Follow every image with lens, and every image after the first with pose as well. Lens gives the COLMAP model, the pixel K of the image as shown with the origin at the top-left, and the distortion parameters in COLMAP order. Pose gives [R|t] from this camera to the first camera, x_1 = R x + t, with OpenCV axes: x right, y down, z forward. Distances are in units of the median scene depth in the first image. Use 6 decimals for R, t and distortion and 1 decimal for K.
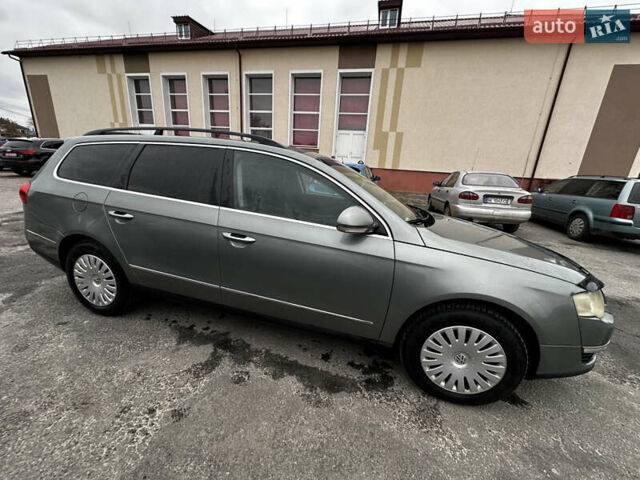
lens RADIAL K [[254.1, 0, 320.0], [0, 254.1, 240.0], [0, 0, 1]] dist [-0.000024, 0.000330]
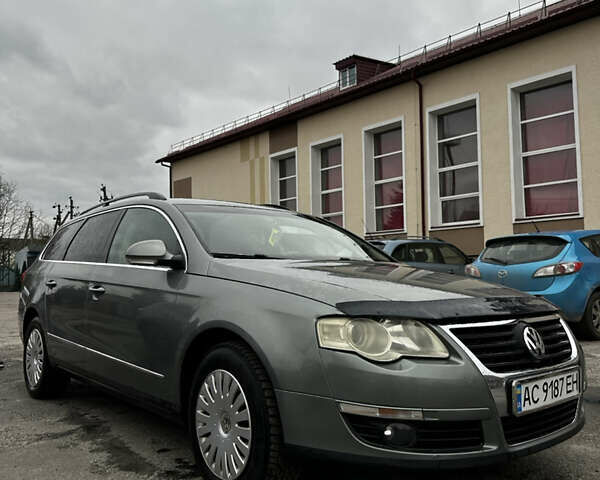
lens RADIAL K [[554.5, 0, 300.0], [0, 554.5, 240.0], [0, 0, 1]] dist [0.209376, -0.400294]
pose [[0.811634, -0.113928, -0.572950, 0.152682], [-0.092829, 0.943181, -0.319048, 0.041473], [0.576744, 0.312137, 0.754942, -0.024395]]
